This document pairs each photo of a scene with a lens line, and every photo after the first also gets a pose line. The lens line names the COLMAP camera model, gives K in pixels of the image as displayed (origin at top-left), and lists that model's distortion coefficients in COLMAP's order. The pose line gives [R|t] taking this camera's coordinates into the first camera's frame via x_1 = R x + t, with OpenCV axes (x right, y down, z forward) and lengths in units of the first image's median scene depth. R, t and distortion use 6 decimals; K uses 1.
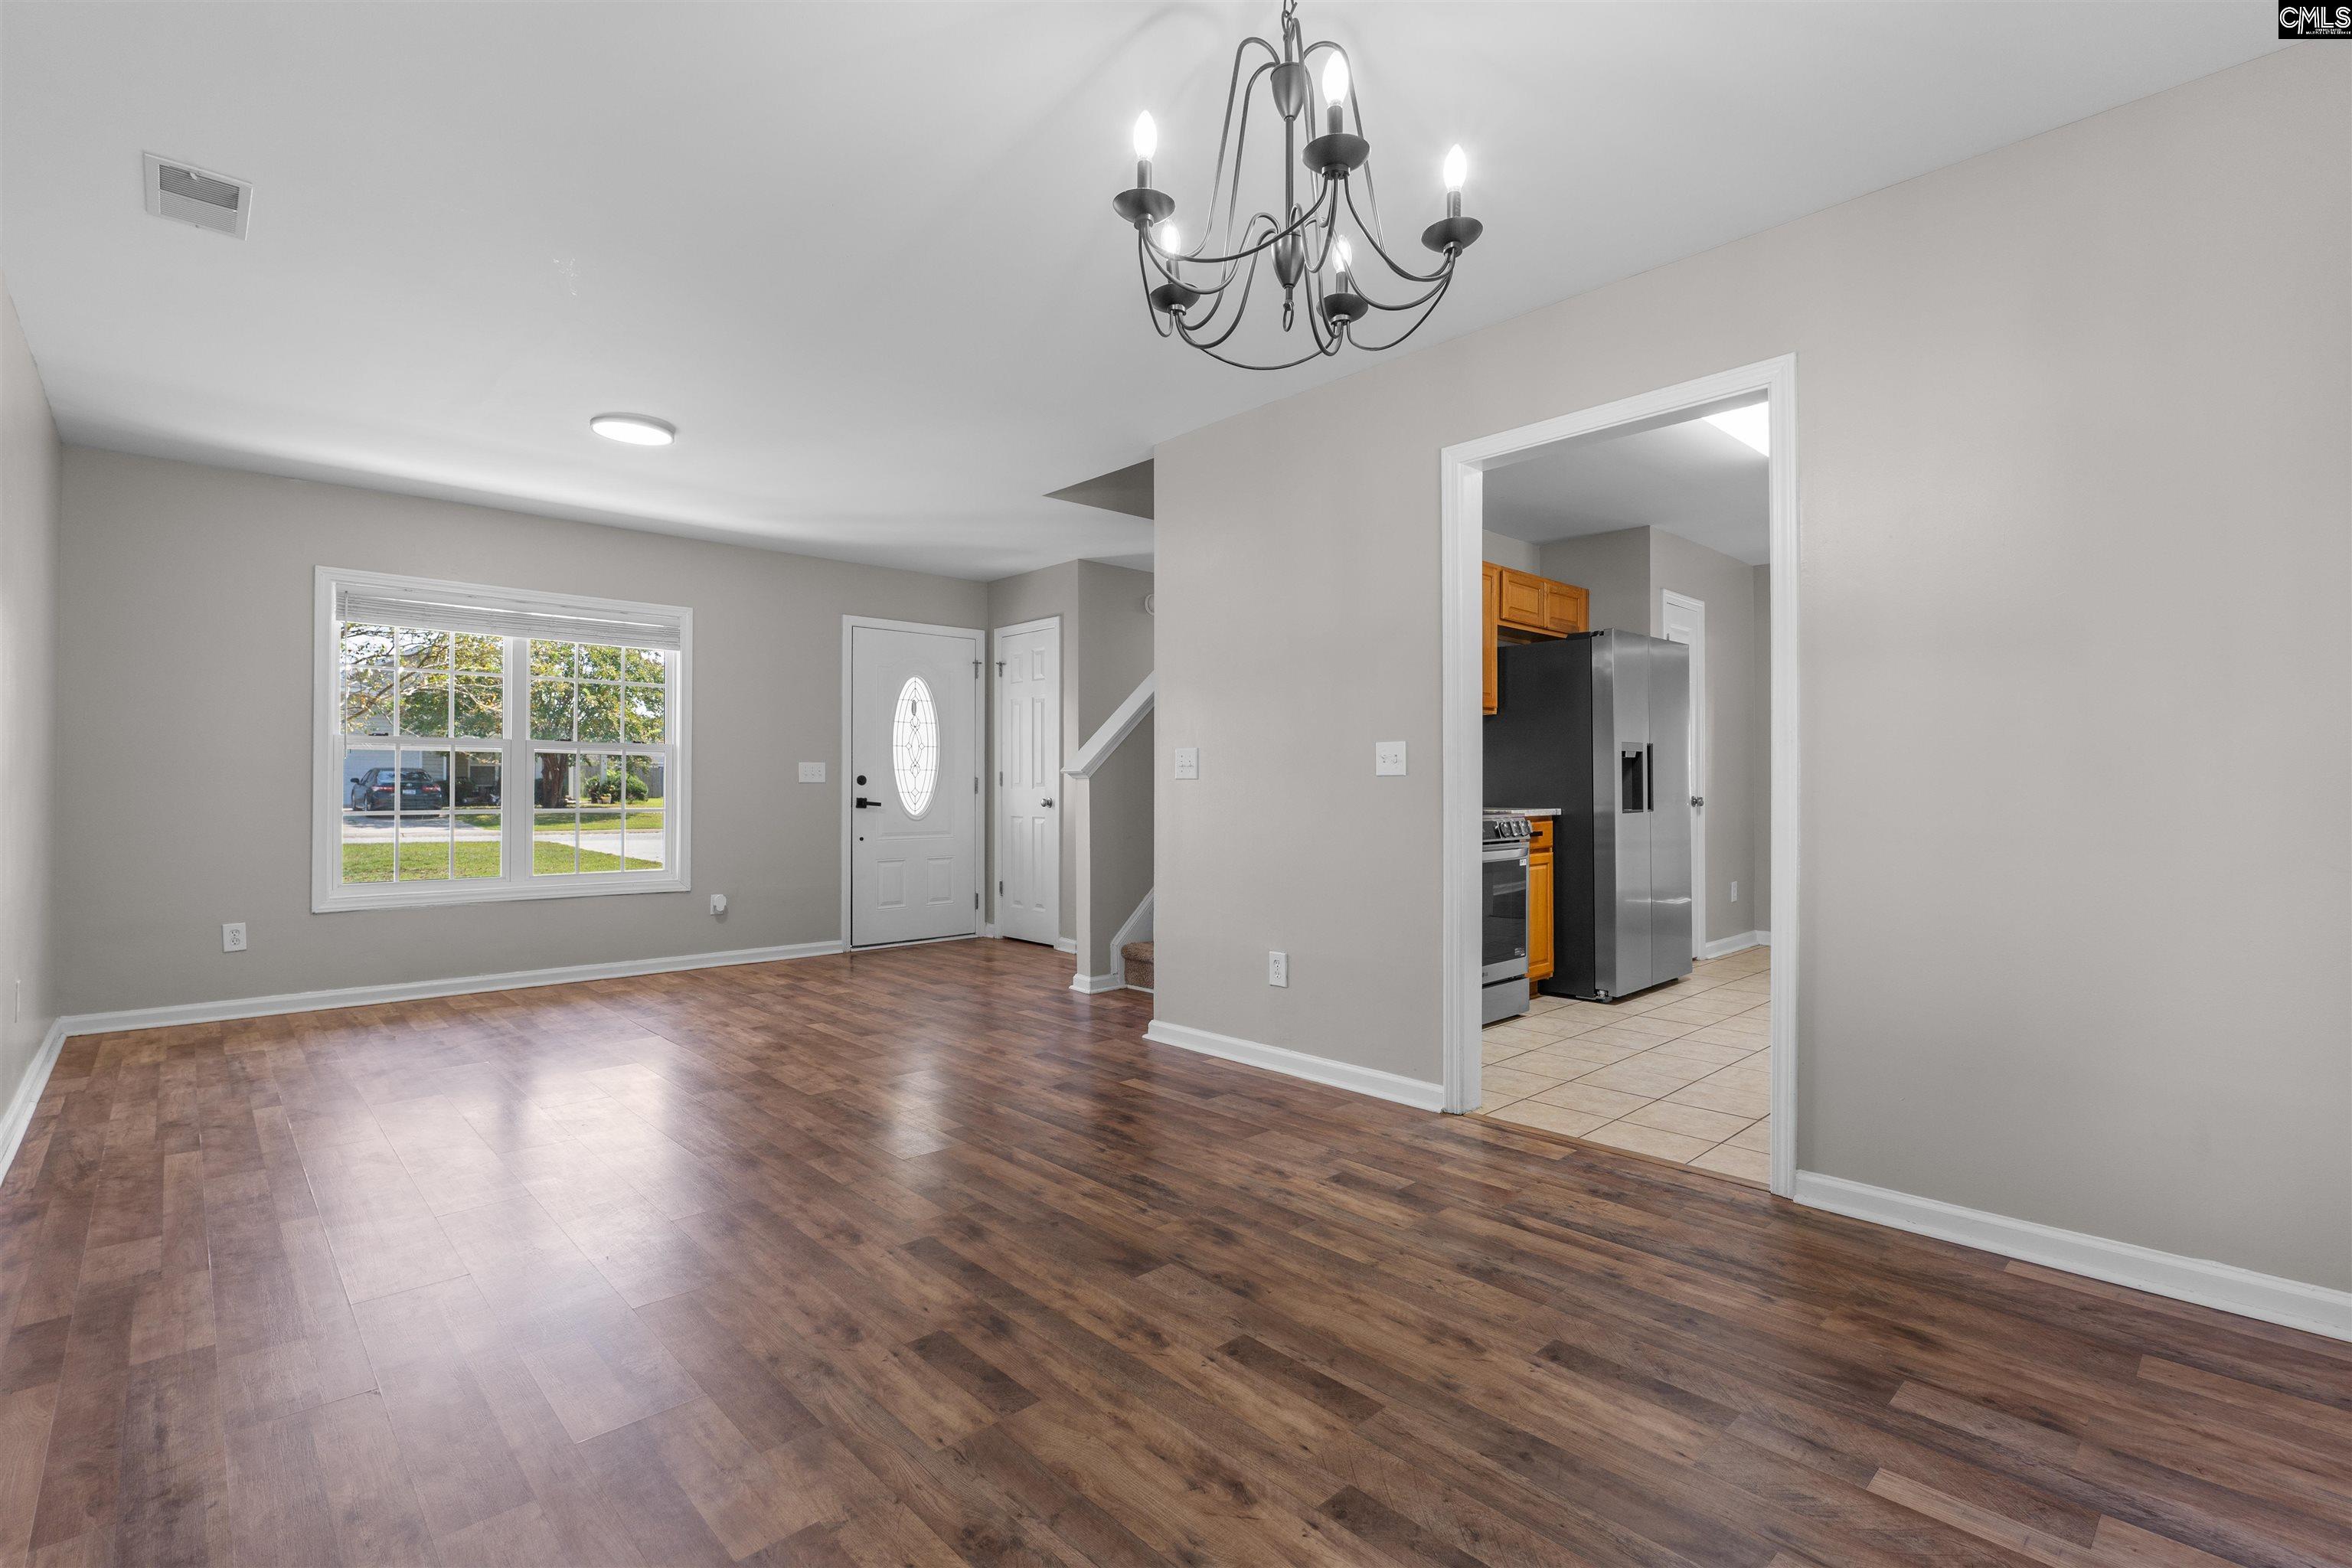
lens RADIAL K [[1074.5, 0, 1169.4], [0, 1074.5, 797.7], [0, 0, 1]] dist [-0.001815, -0.001545]
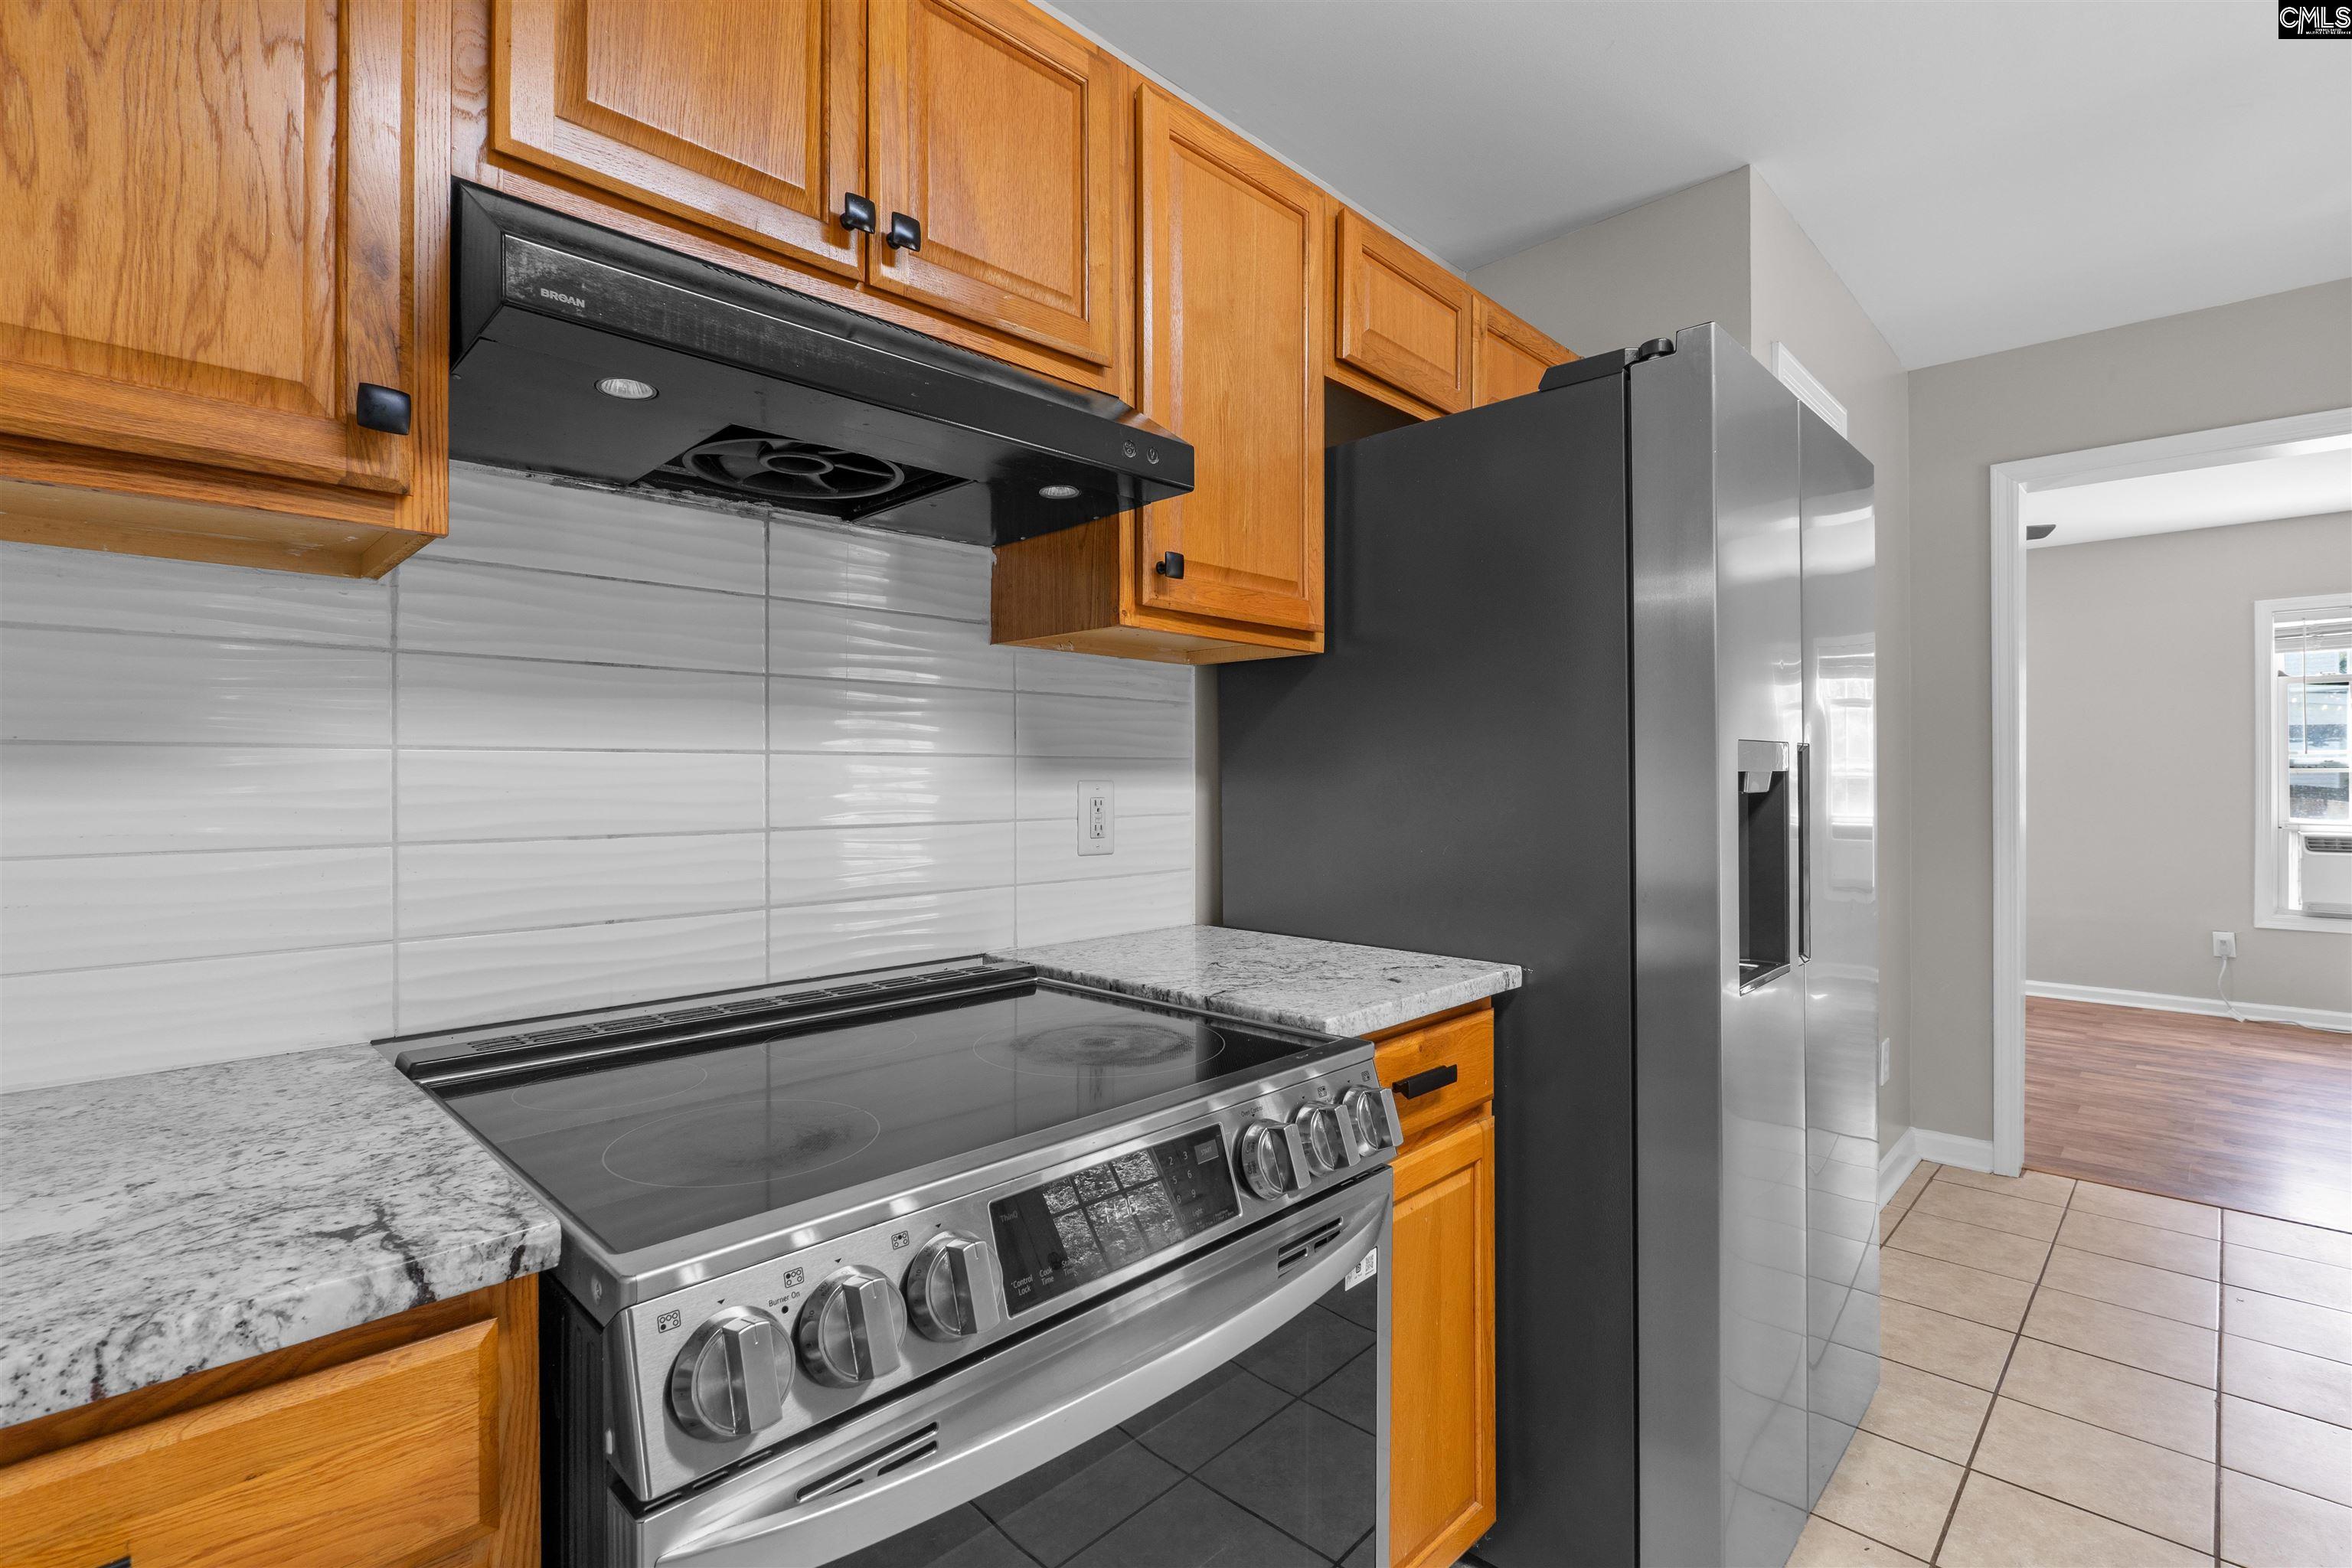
lens RADIAL K [[1074.5, 0, 1173.9], [0, 1074.5, 782.4], [0, 0, 1]] dist [-0.001815, -0.001545]
pose [[0.998886, -0.000418, 0.047190, 0.255061], [0.000736, 0.999977, -0.006732, -0.037684], [-0.047187, 0.006759, 0.998863, 0.708367]]
